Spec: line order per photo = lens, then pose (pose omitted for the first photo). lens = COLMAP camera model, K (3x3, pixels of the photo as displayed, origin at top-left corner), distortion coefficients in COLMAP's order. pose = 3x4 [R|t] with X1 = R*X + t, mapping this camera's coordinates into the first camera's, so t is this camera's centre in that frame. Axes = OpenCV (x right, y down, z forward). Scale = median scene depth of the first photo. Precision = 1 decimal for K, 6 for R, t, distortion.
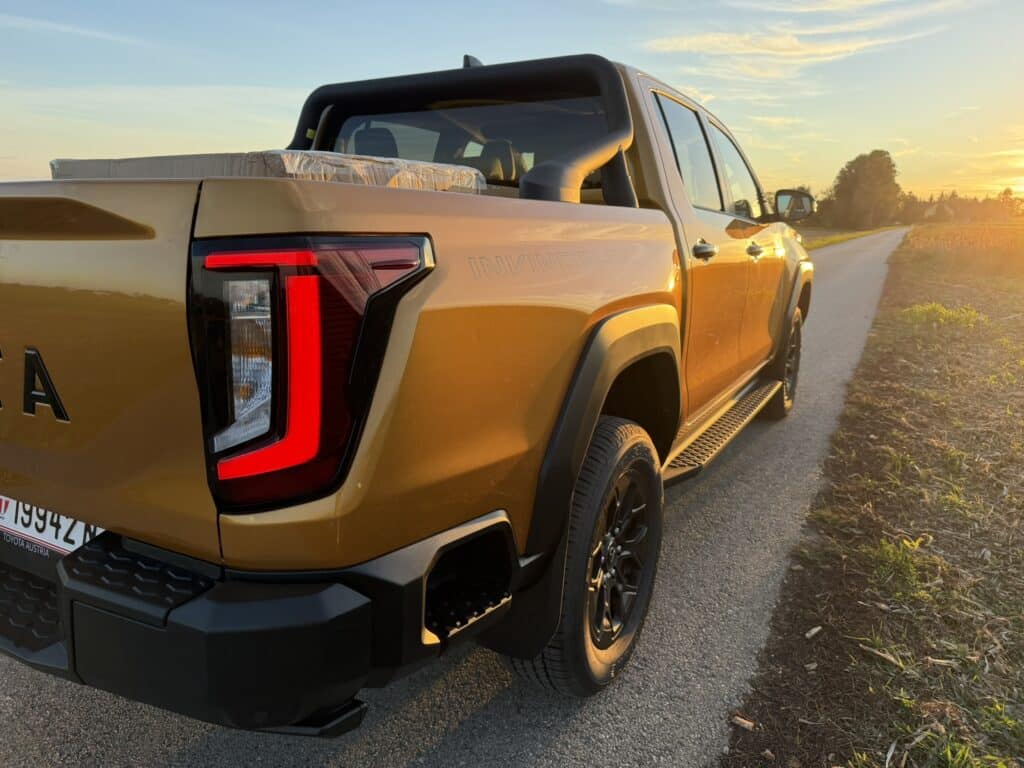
lens RADIAL K [[722.1, 0, 512.0], [0, 722.1, 386.9], [0, 0, 1]] dist [0.104584, -0.147574]
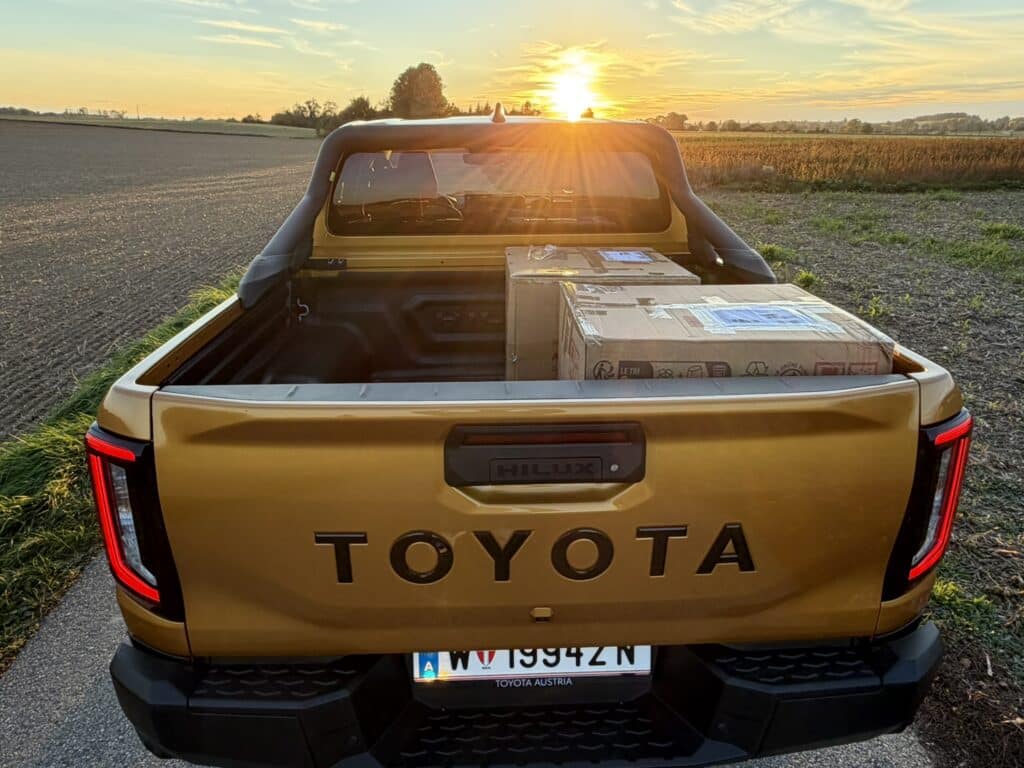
lens RADIAL K [[731.2, 0, 496.1], [0, 731.2, 395.6], [0, 0, 1]] dist [-0.003973, -0.001687]
pose [[0.851265, -0.182825, 0.491857, -0.787957], [0.118203, 0.980060, 0.159717, -0.254402], [-0.511250, -0.077823, 0.855901, 0.098236]]
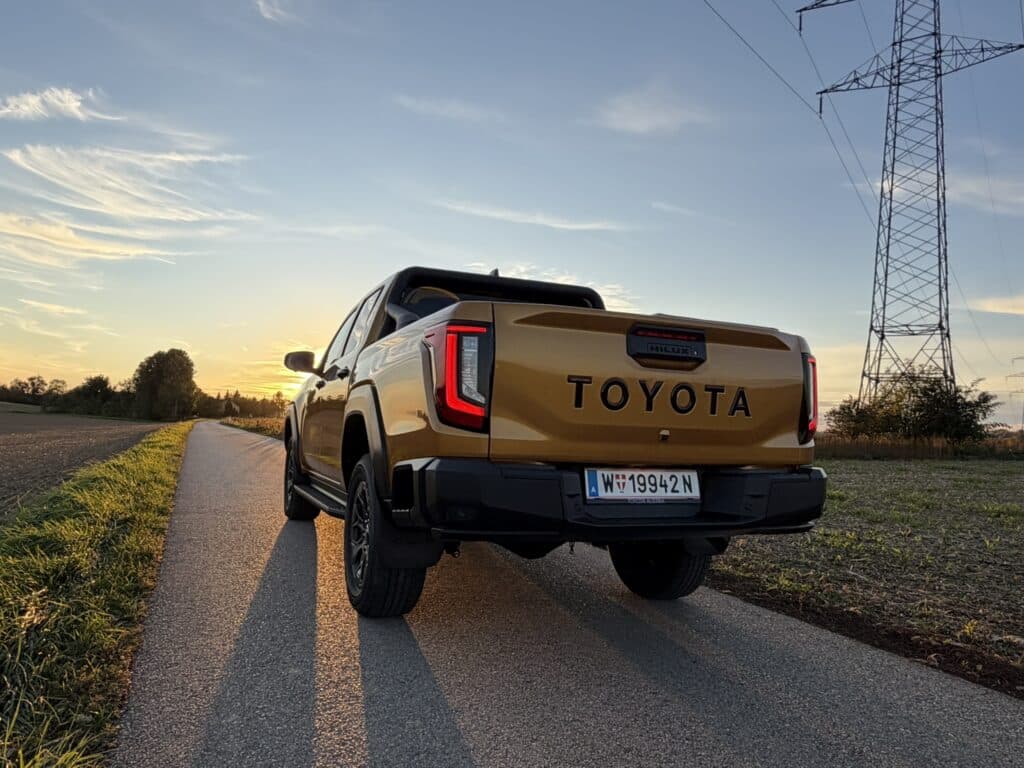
lens RADIAL K [[739.7, 0, 512.2], [0, 739.7, 394.7], [0, 0, 1]] dist [0.010513, 0.005603]
pose [[0.613247, 0.057353, 0.787806, -1.632841], [0.140607, 0.973506, -0.180324, 0.165789], [-0.777276, 0.221354, 0.588936, 0.054268]]
